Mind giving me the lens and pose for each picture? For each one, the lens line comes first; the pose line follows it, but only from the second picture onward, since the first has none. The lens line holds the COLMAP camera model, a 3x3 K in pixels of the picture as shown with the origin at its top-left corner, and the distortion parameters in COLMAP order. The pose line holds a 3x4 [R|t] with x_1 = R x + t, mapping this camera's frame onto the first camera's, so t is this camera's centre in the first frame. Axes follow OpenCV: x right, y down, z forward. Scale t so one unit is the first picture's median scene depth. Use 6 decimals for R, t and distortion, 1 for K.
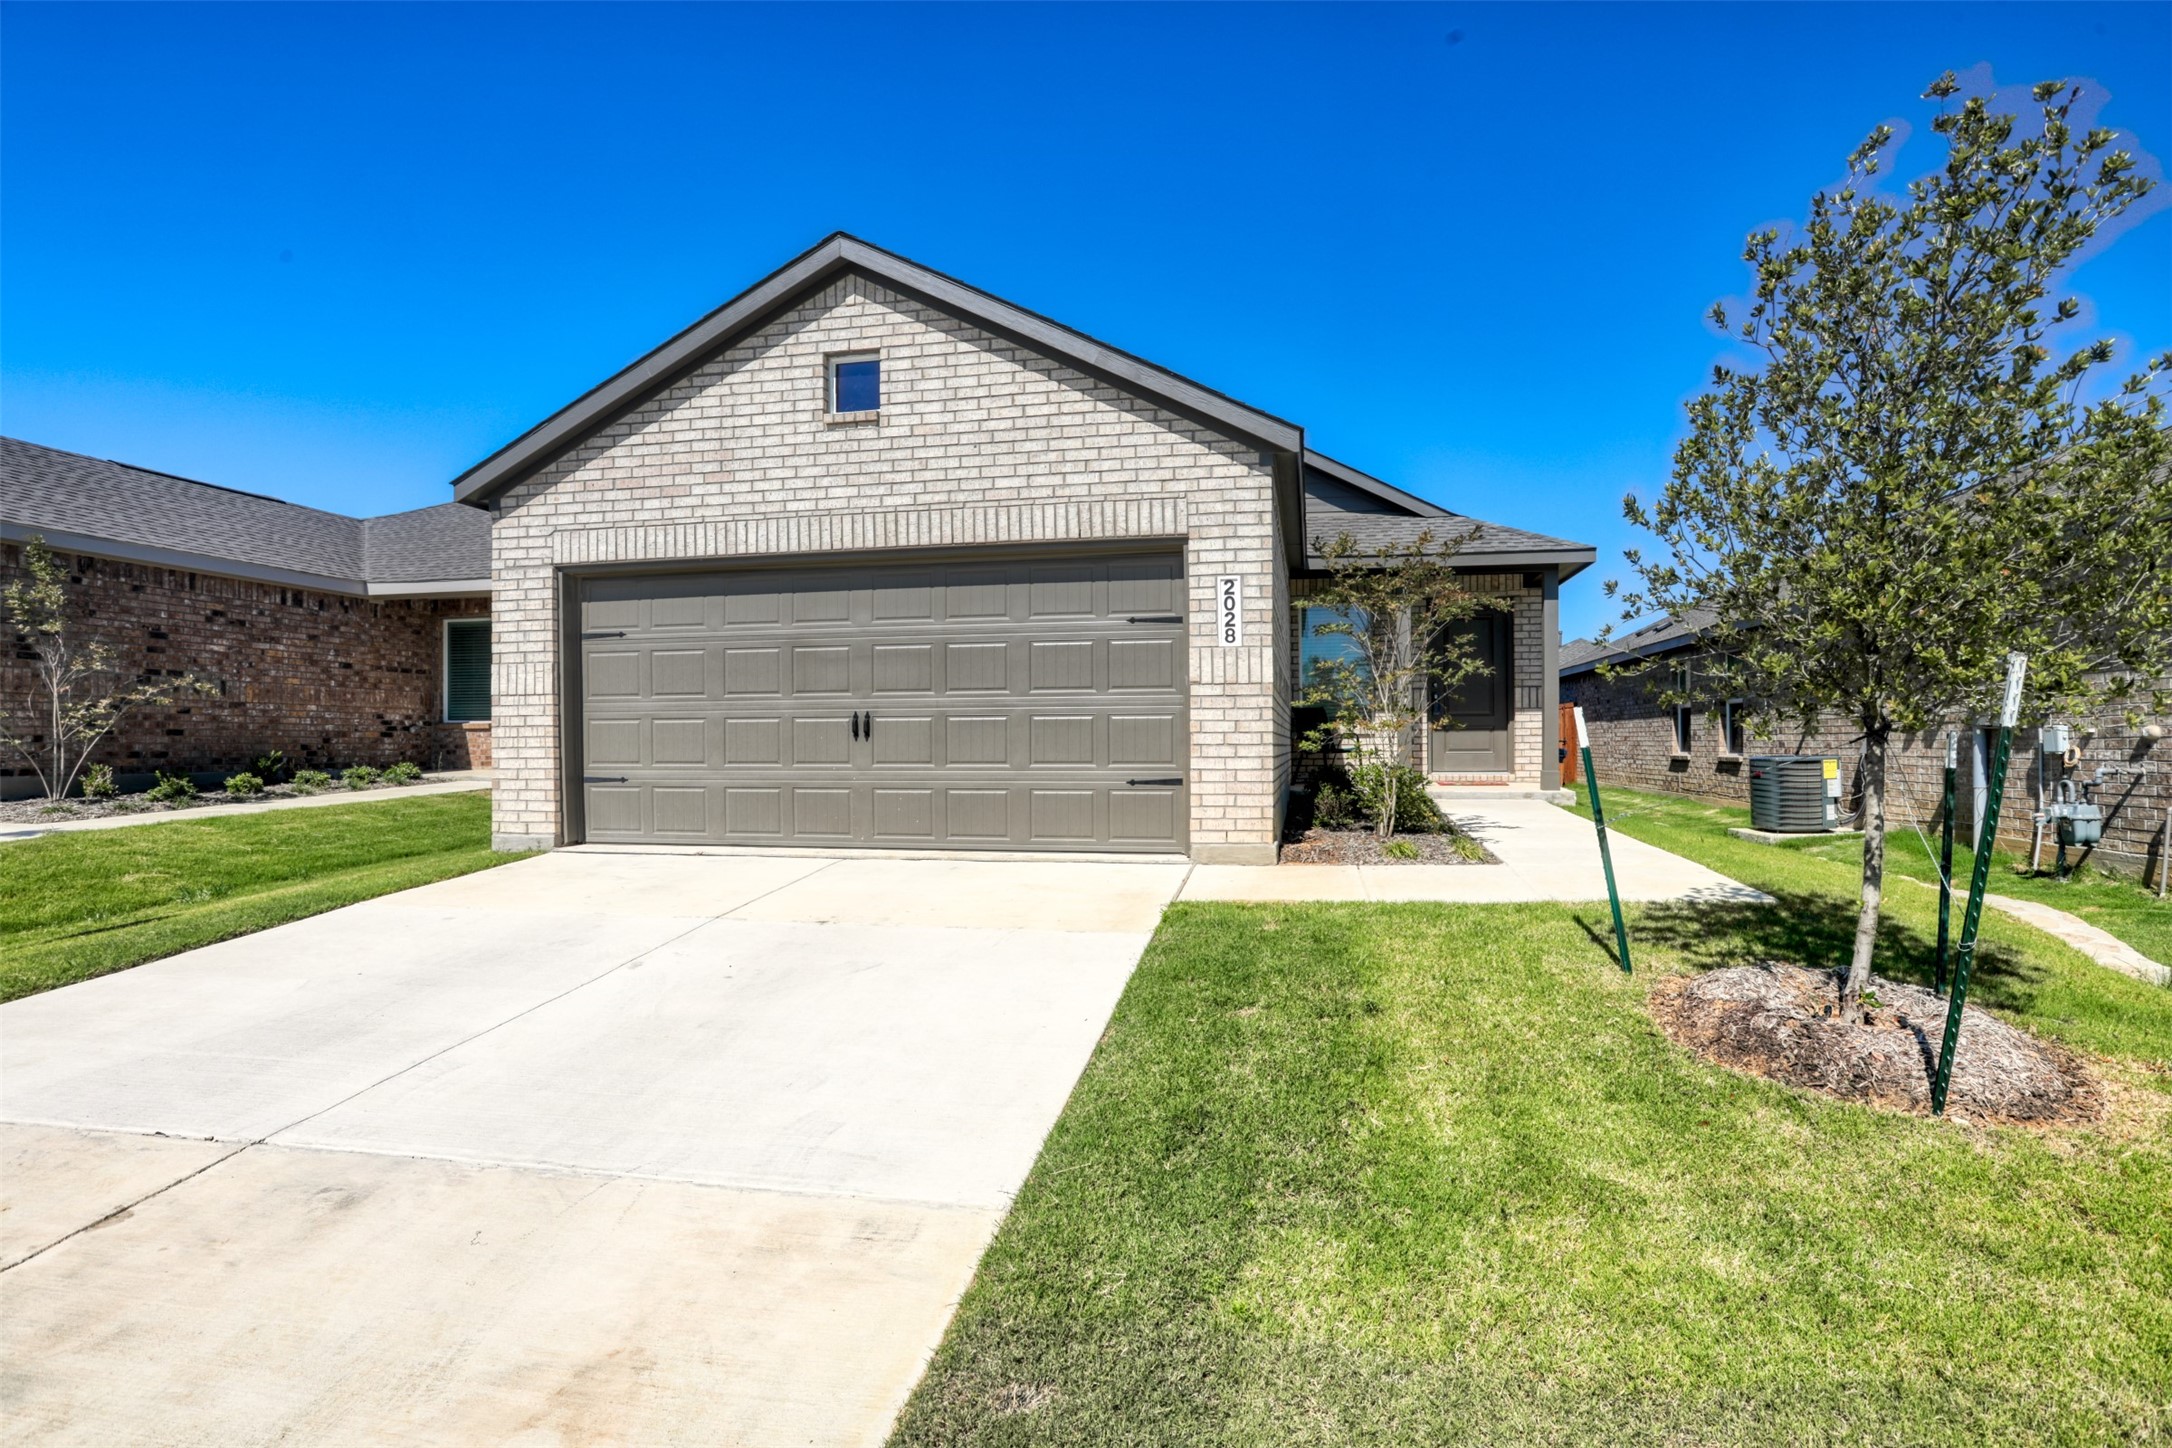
lens RADIAL K [[1117.6, 0, 1097.6], [0, 1117.6, 740.9], [0, 0, 1]] dist [-0.071056, 0.041962]
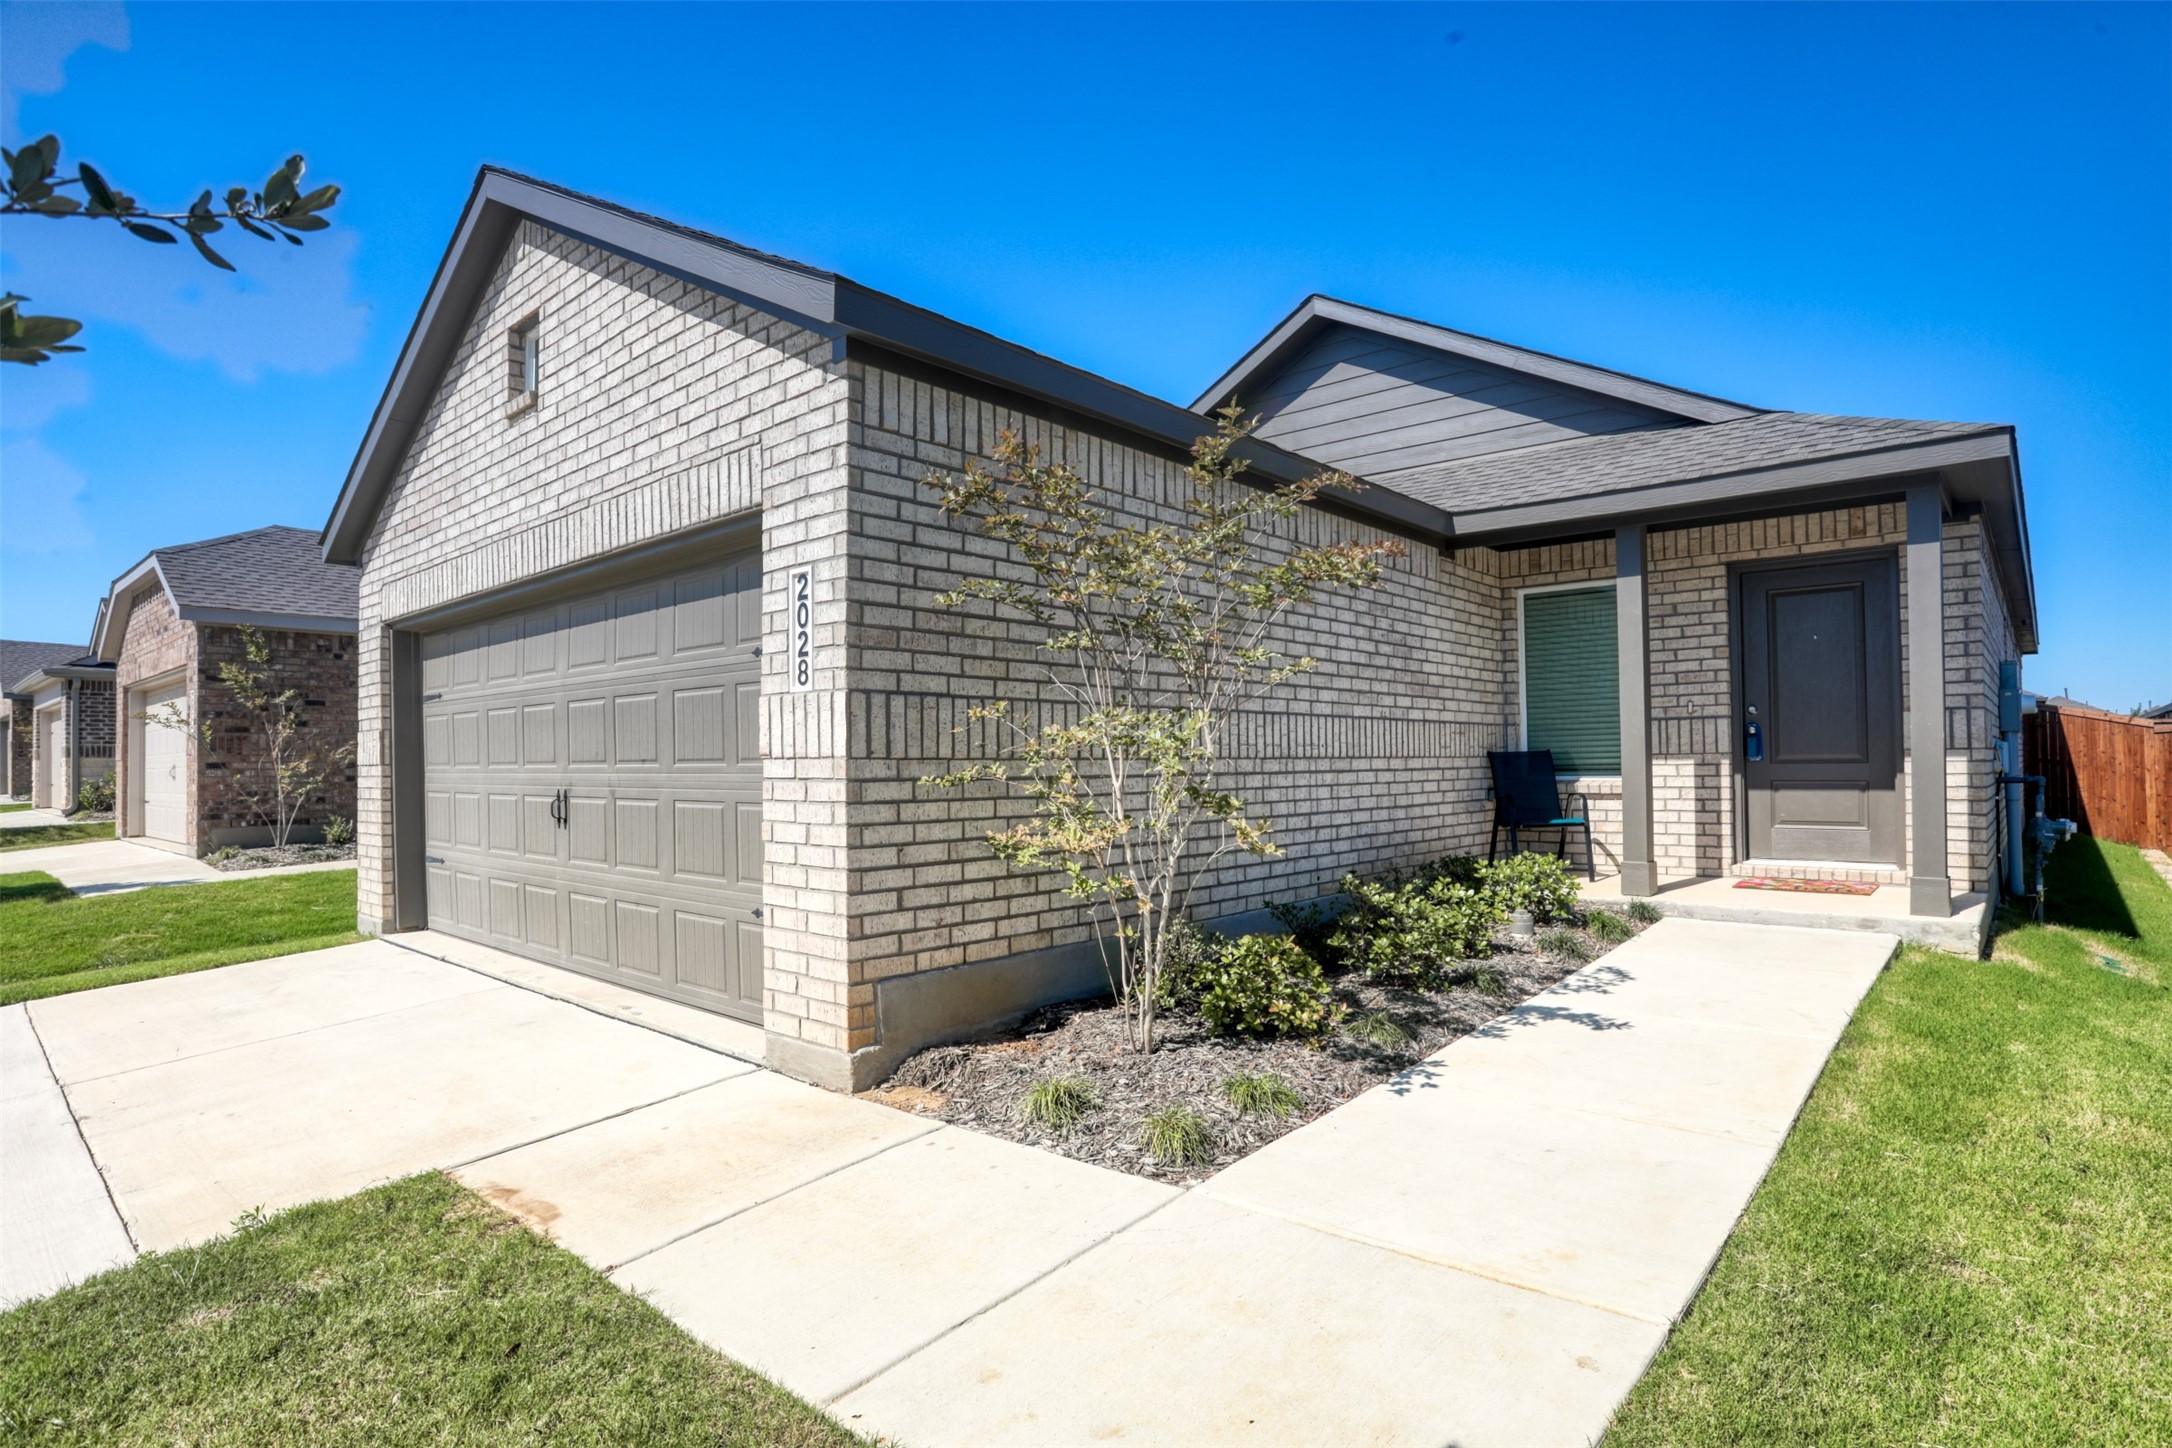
lens RADIAL K [[1117.6, 0, 1097.6], [0, 1117.6, 740.9], [0, 0, 1]] dist [-0.071056, 0.041962]
pose [[0.859175, -0.013117, -0.511514, 0.526030], [0.007376, 0.999885, -0.013252, -0.050335], [0.511629, 0.007613, 0.859173, 0.583524]]
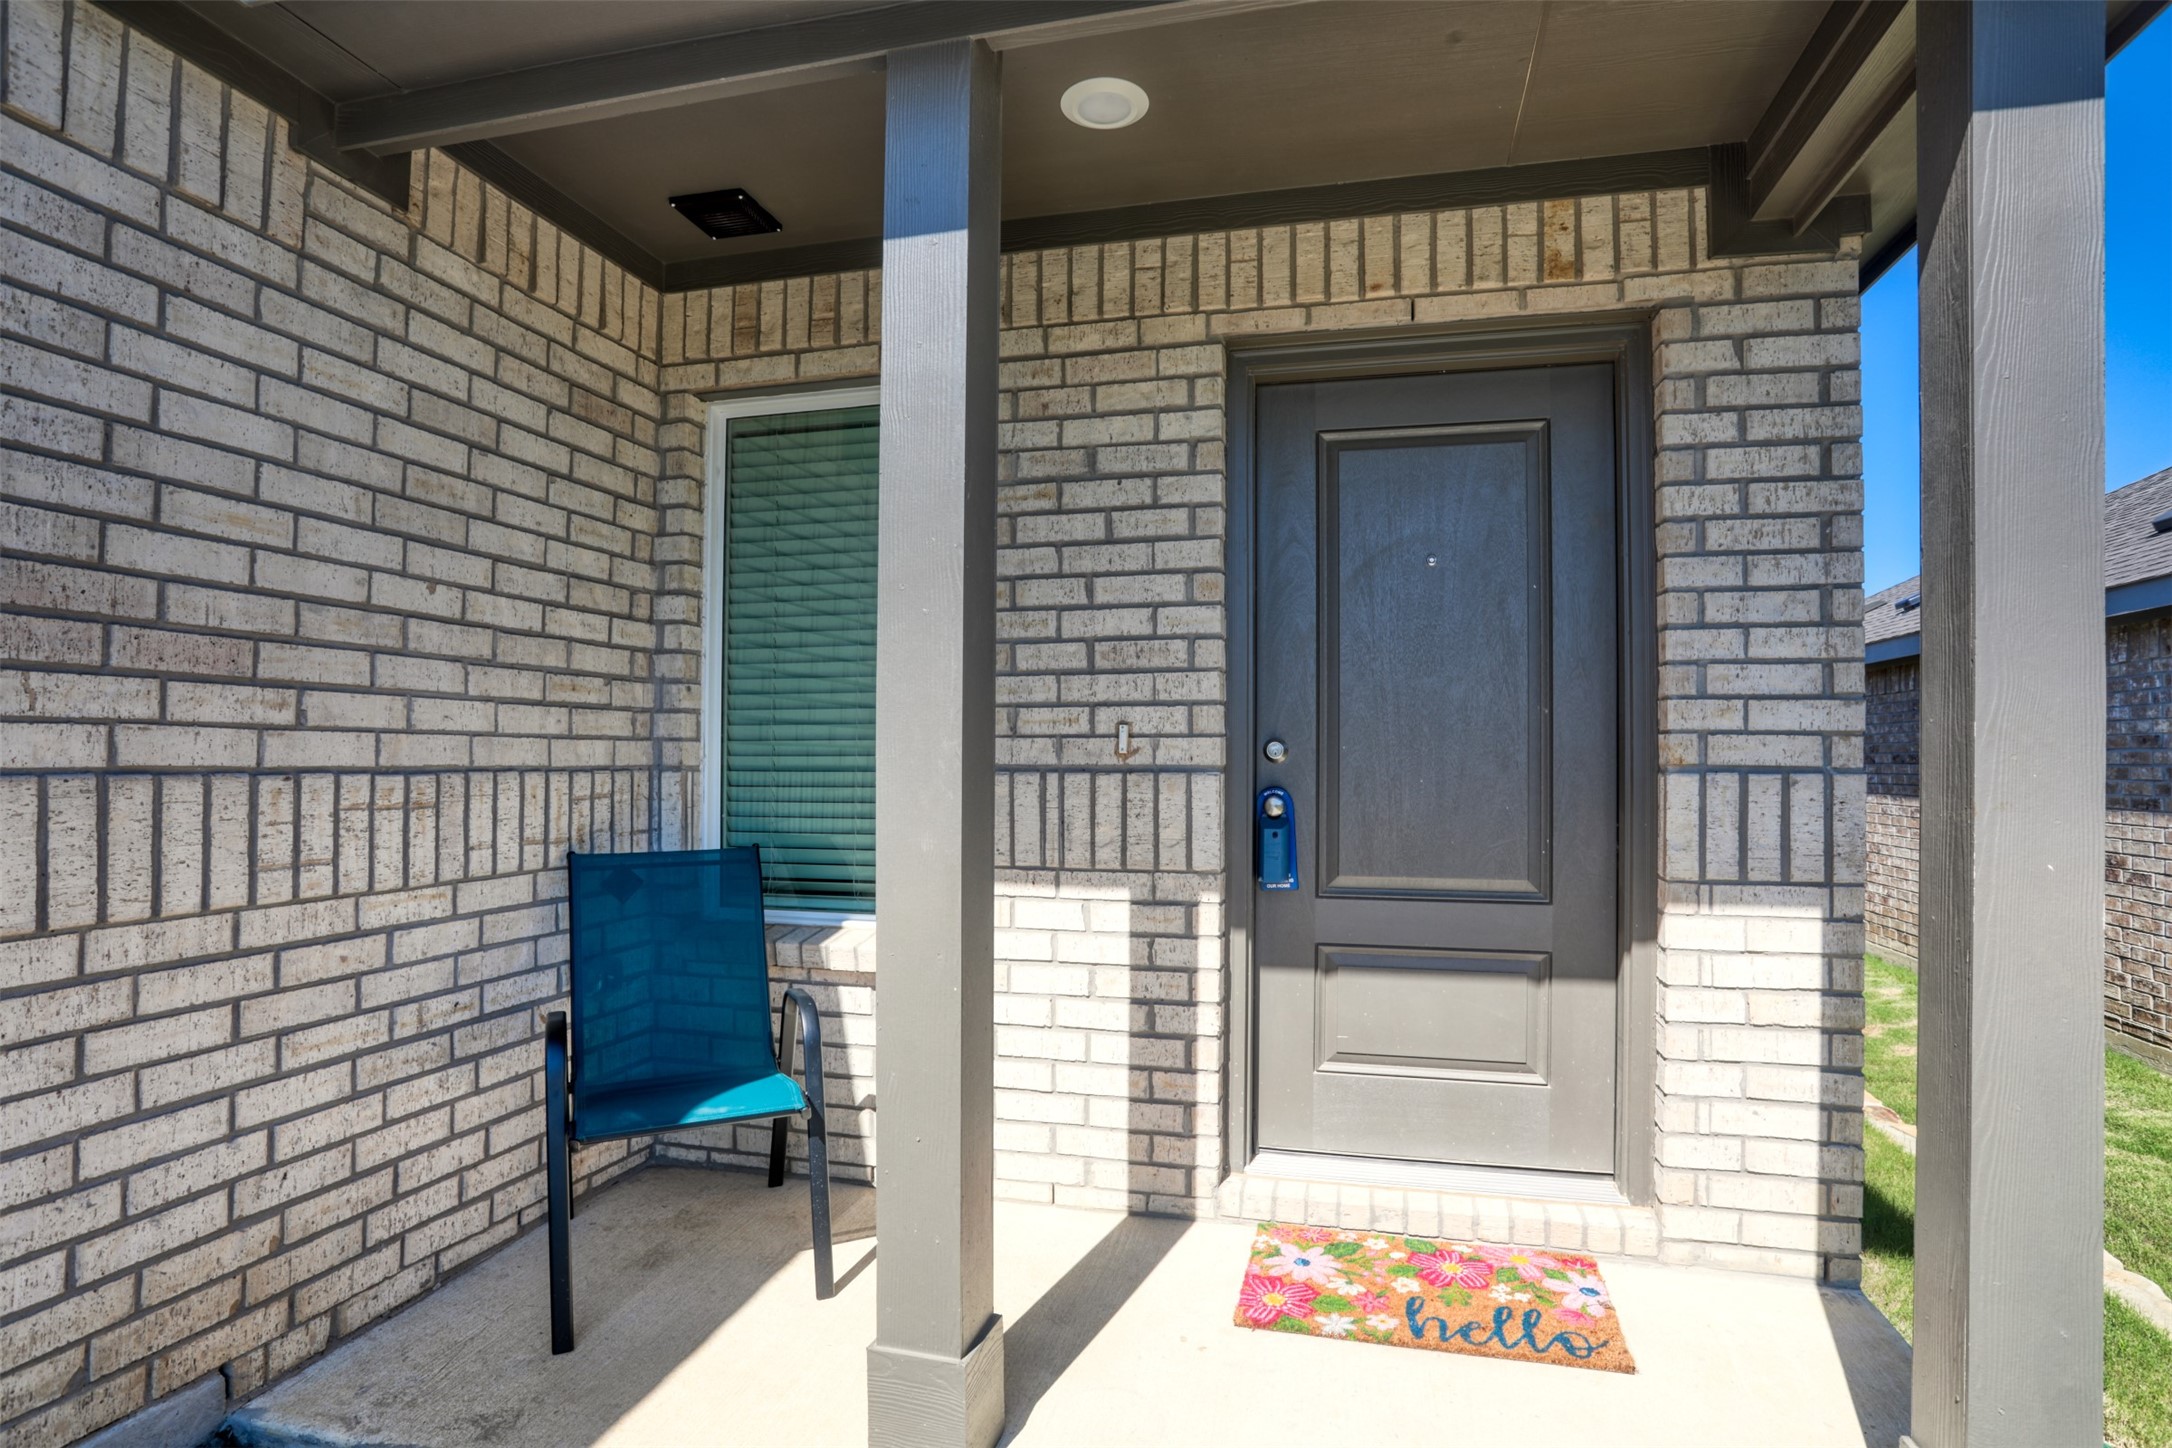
lens RADIAL K [[1117.6, 0, 1097.6], [0, 1117.6, 740.9], [0, 0, 1]] dist [-0.071056, 0.041962]
pose [[0.998752, 0.010999, -0.048711, 0.487553], [-0.011691, 0.999835, -0.013938, -0.084624], [0.048549, 0.014490, 0.998716, 1.361904]]
